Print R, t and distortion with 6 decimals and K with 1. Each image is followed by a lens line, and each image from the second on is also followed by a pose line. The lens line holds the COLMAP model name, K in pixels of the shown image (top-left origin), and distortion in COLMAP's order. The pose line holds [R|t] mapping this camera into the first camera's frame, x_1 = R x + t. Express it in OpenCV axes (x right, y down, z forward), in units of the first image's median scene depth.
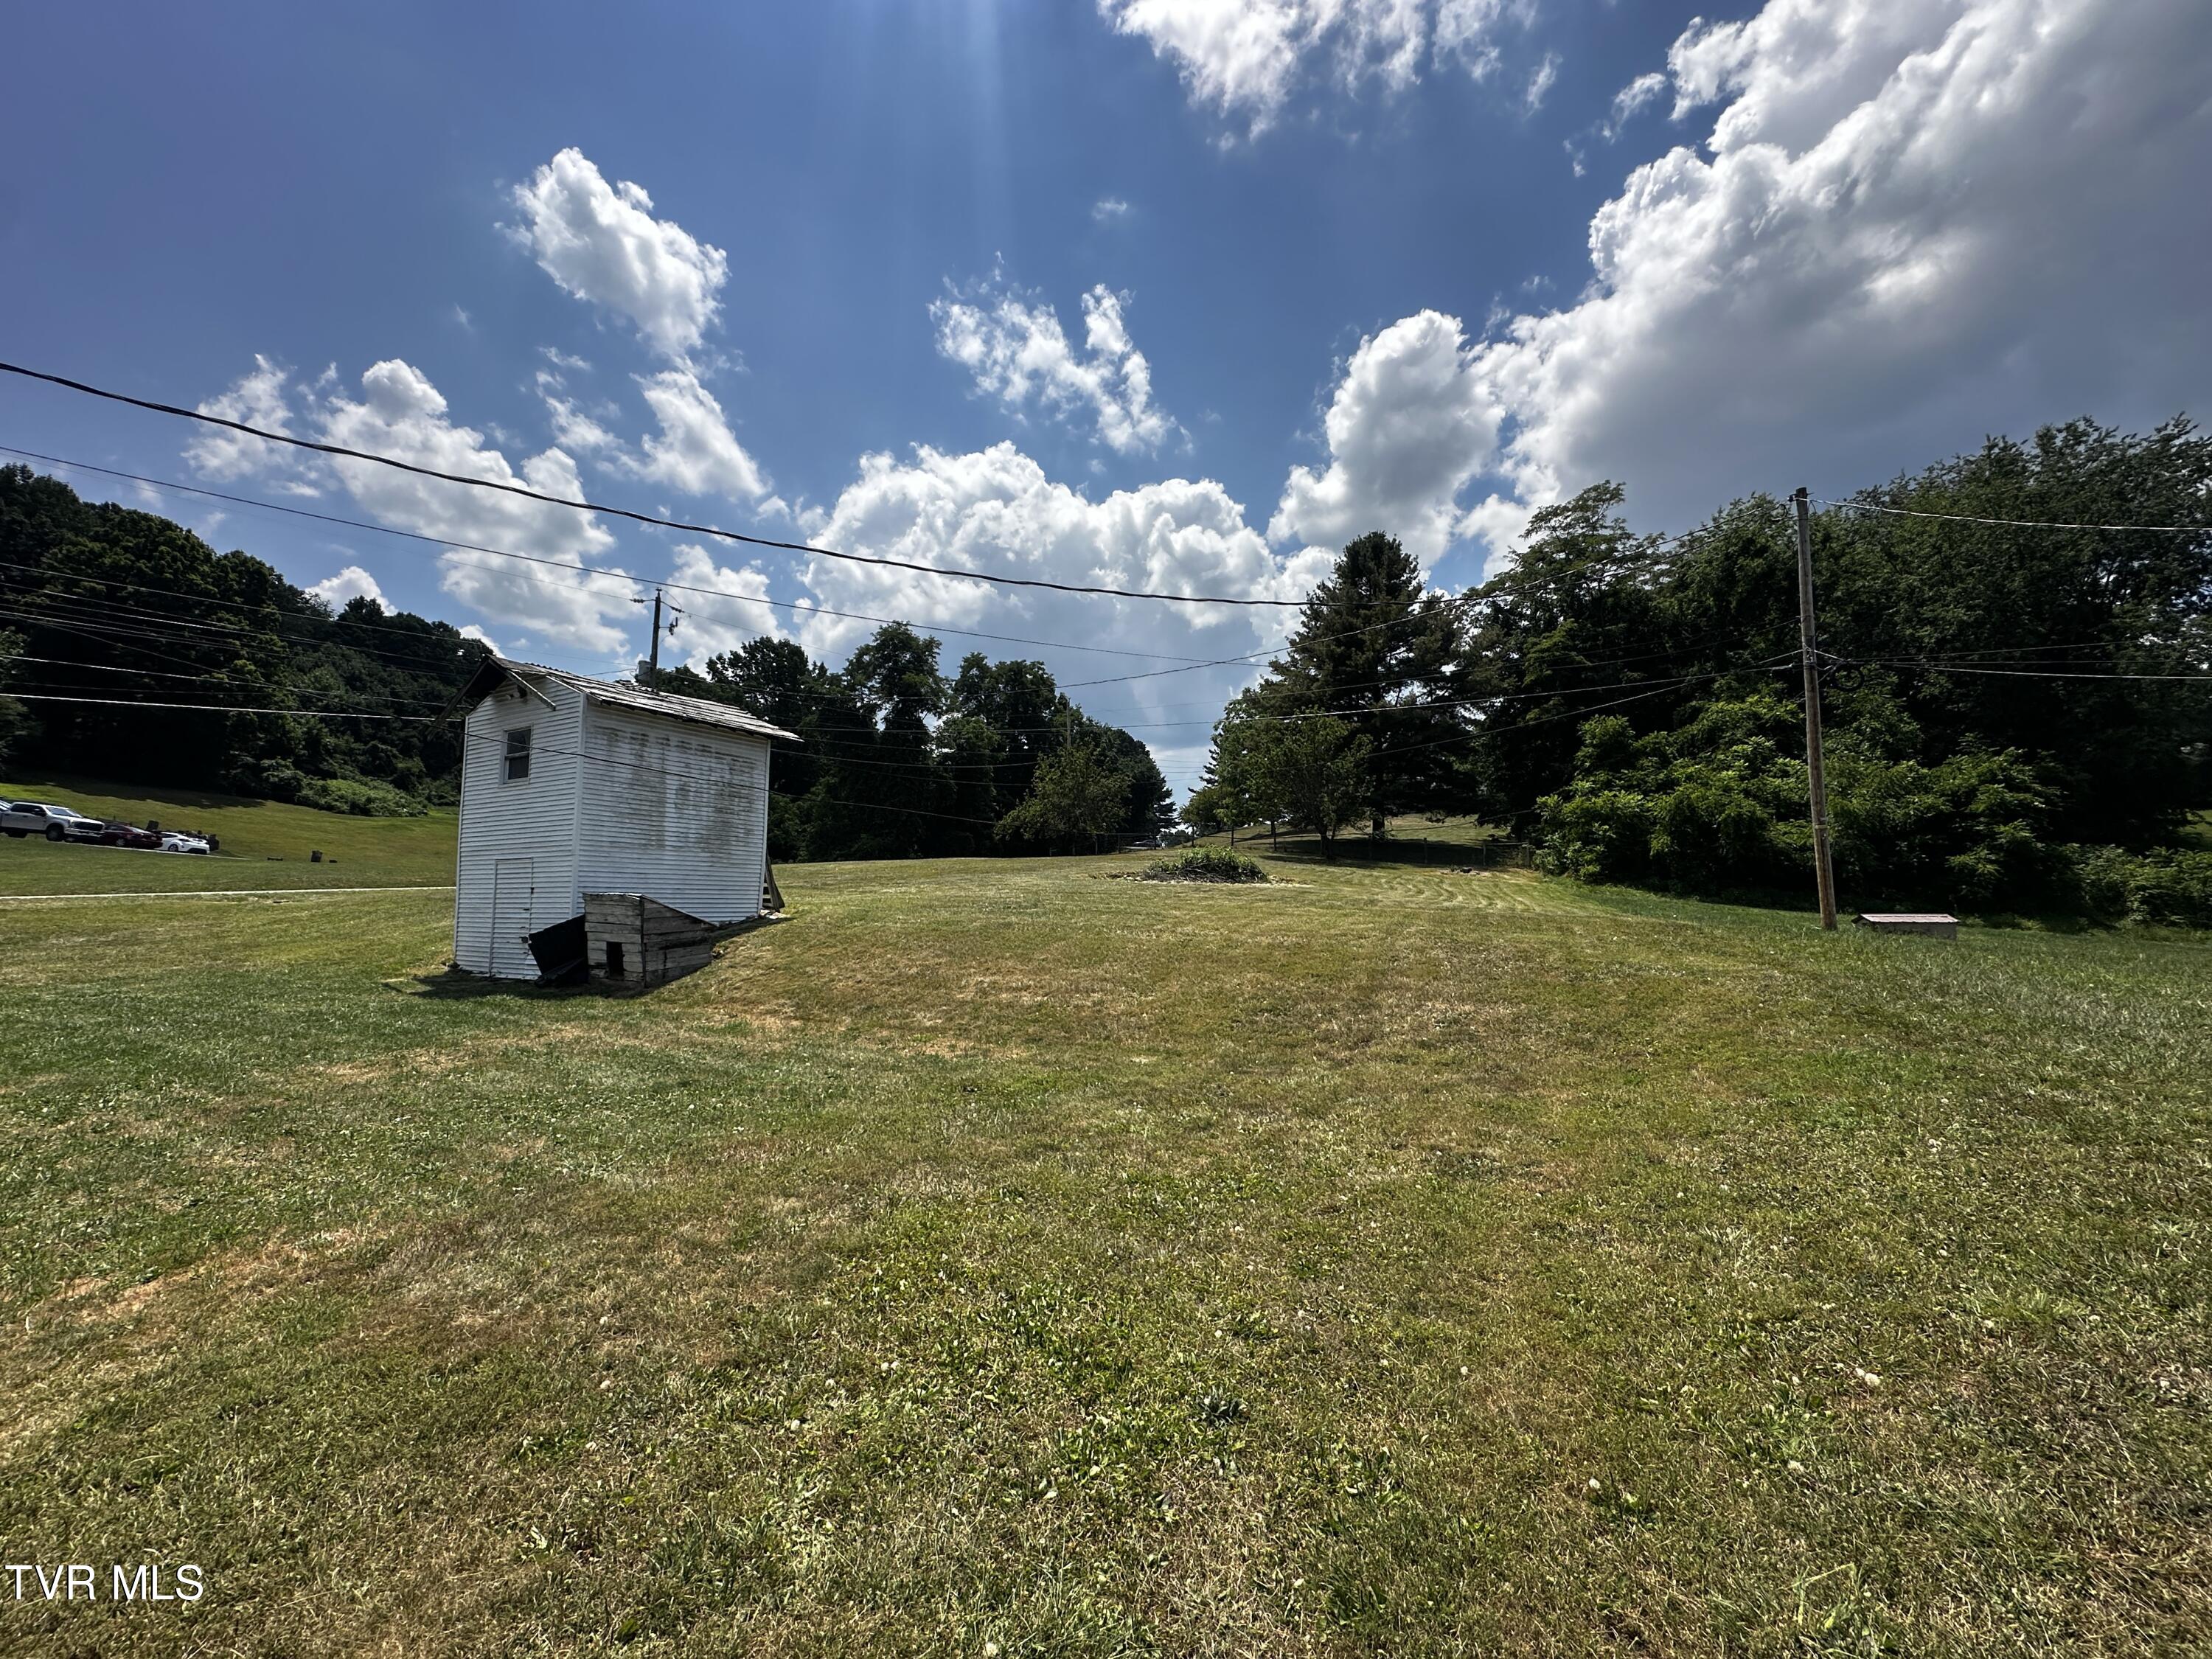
lens RADIAL K [[900.0, 0, 1106.0], [0, 900.0, 829.5], [0, 0, 1]] dist [-0.001267, -0.000224]
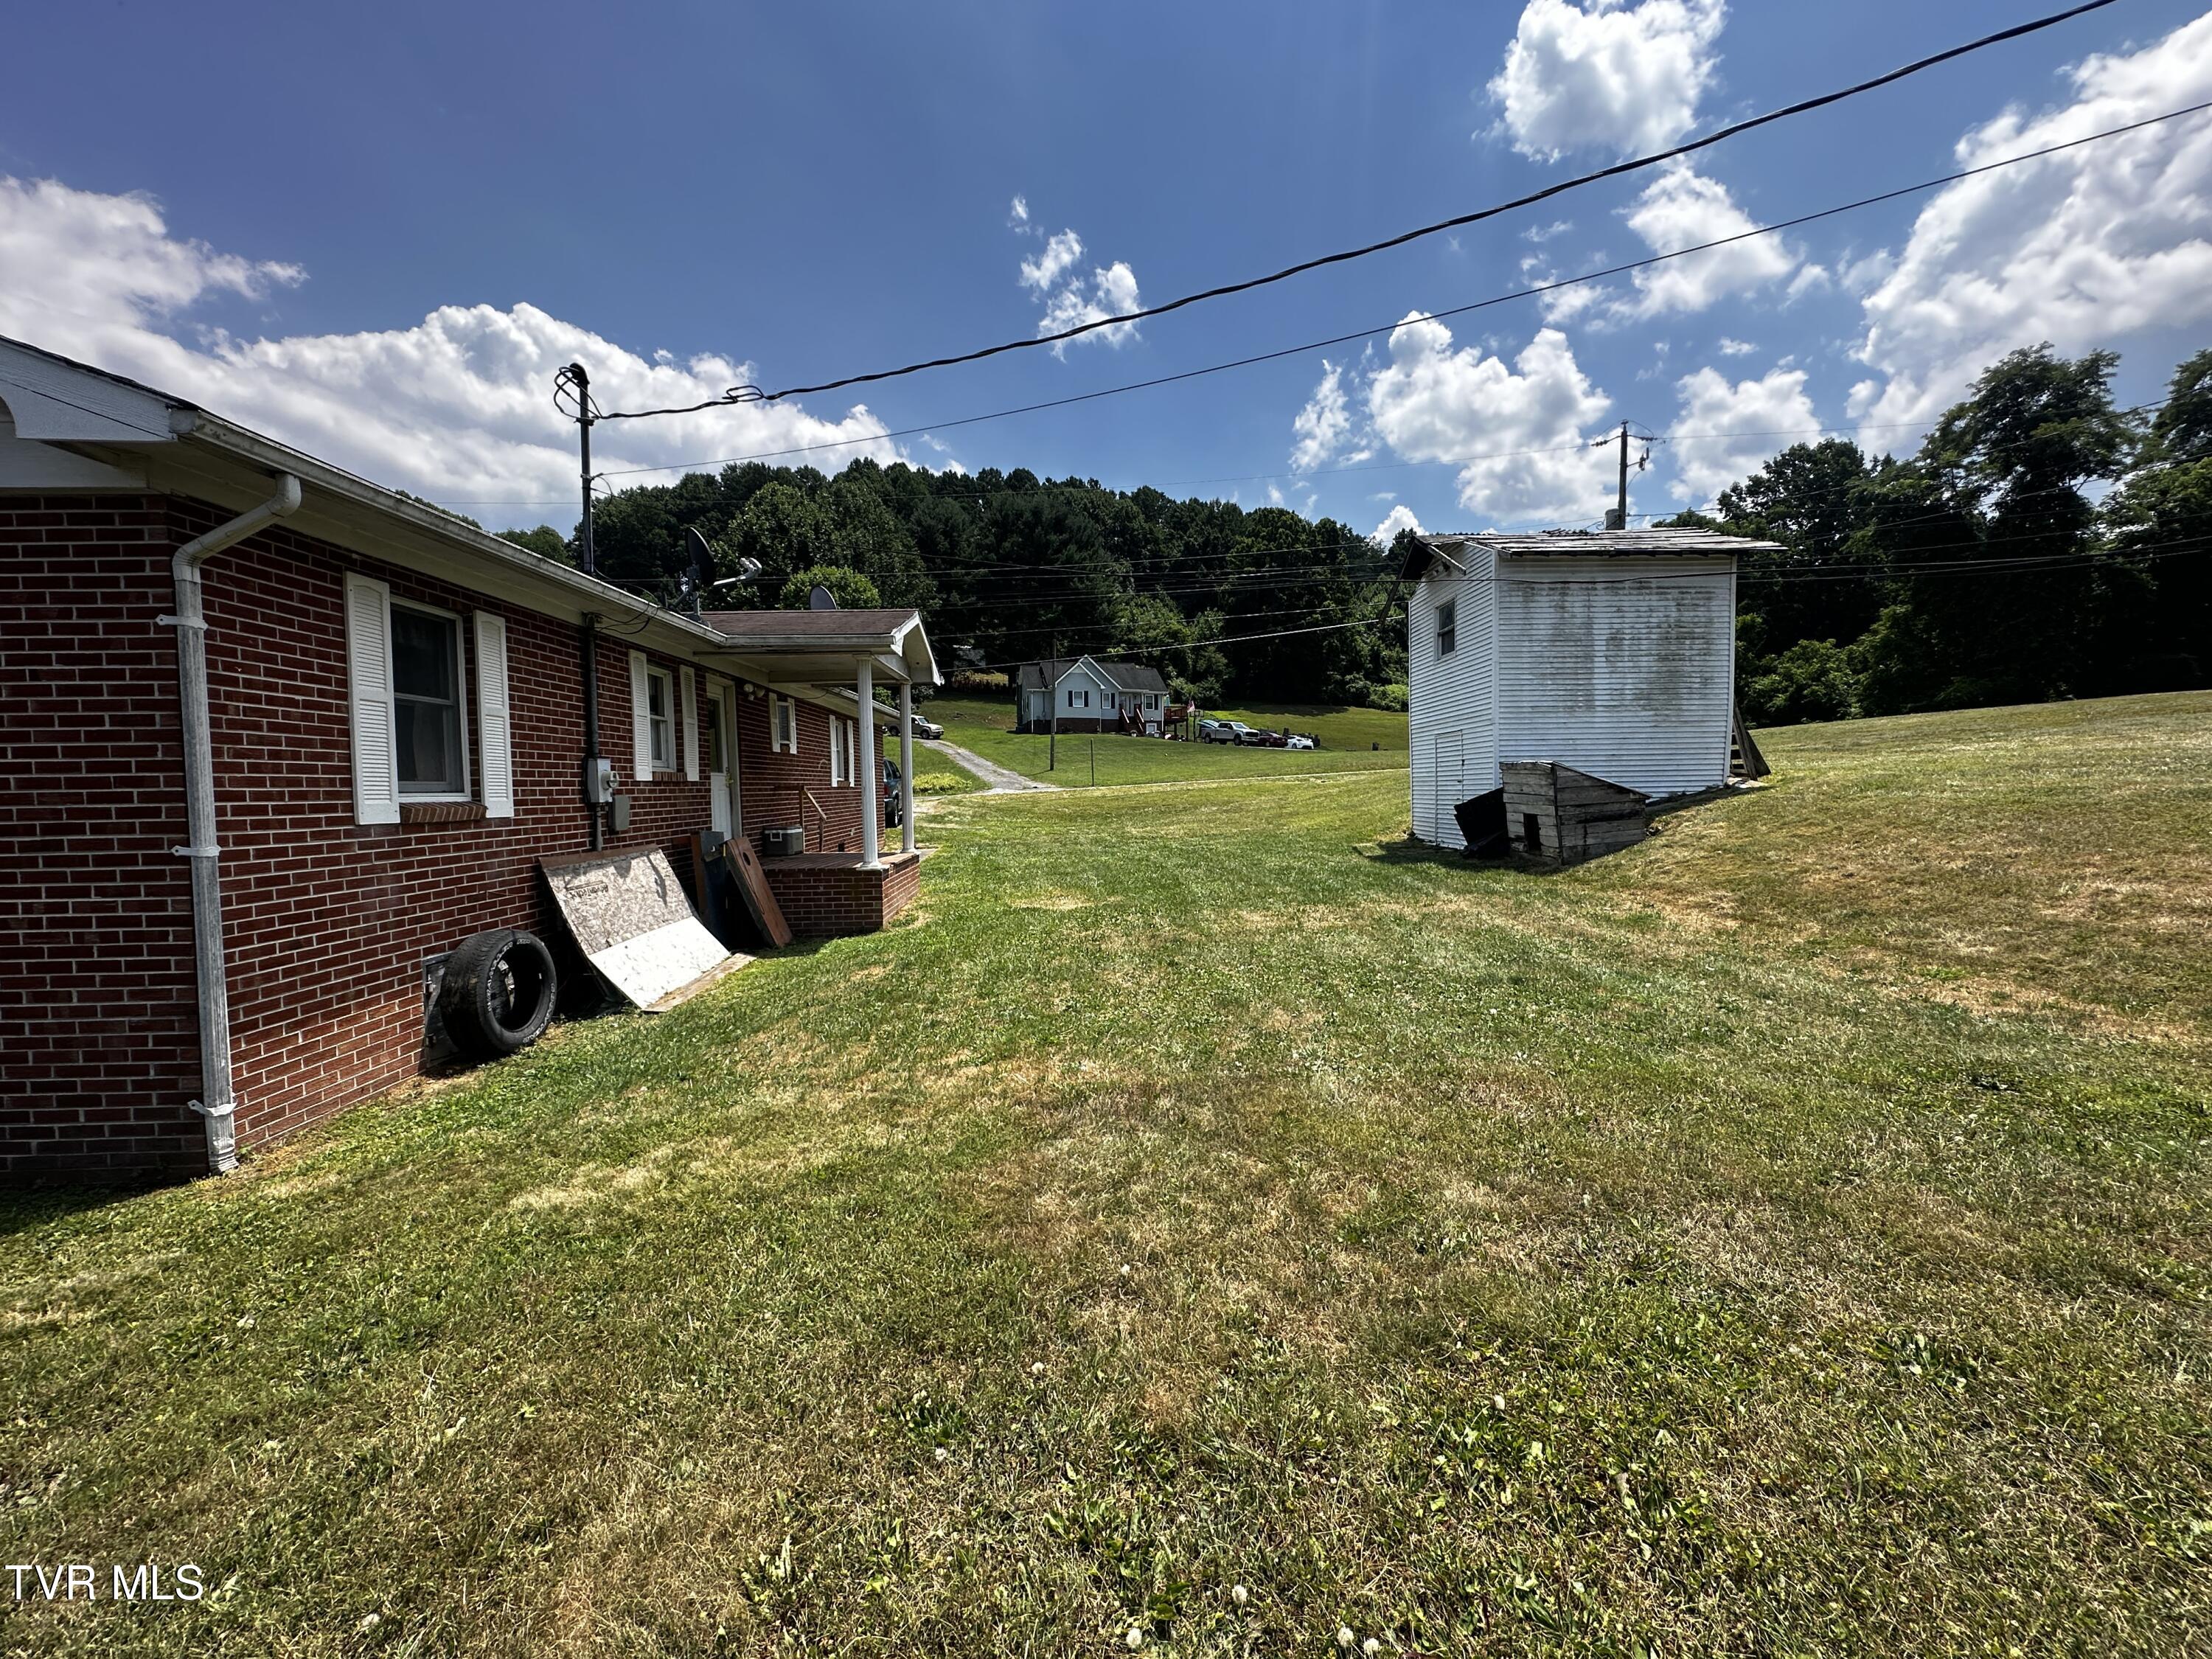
lens RADIAL K [[861.6, 0, 1106.0], [0, 861.6, 829.5], [0, 0, 1]] dist [-0.028150, 0.005378]
pose [[0.469351, 0.027049, -0.882597, 0.015662], [0.093416, 0.992401, 0.080091, 0.016854], [0.878057, -0.120039, 0.463257, 0.116908]]
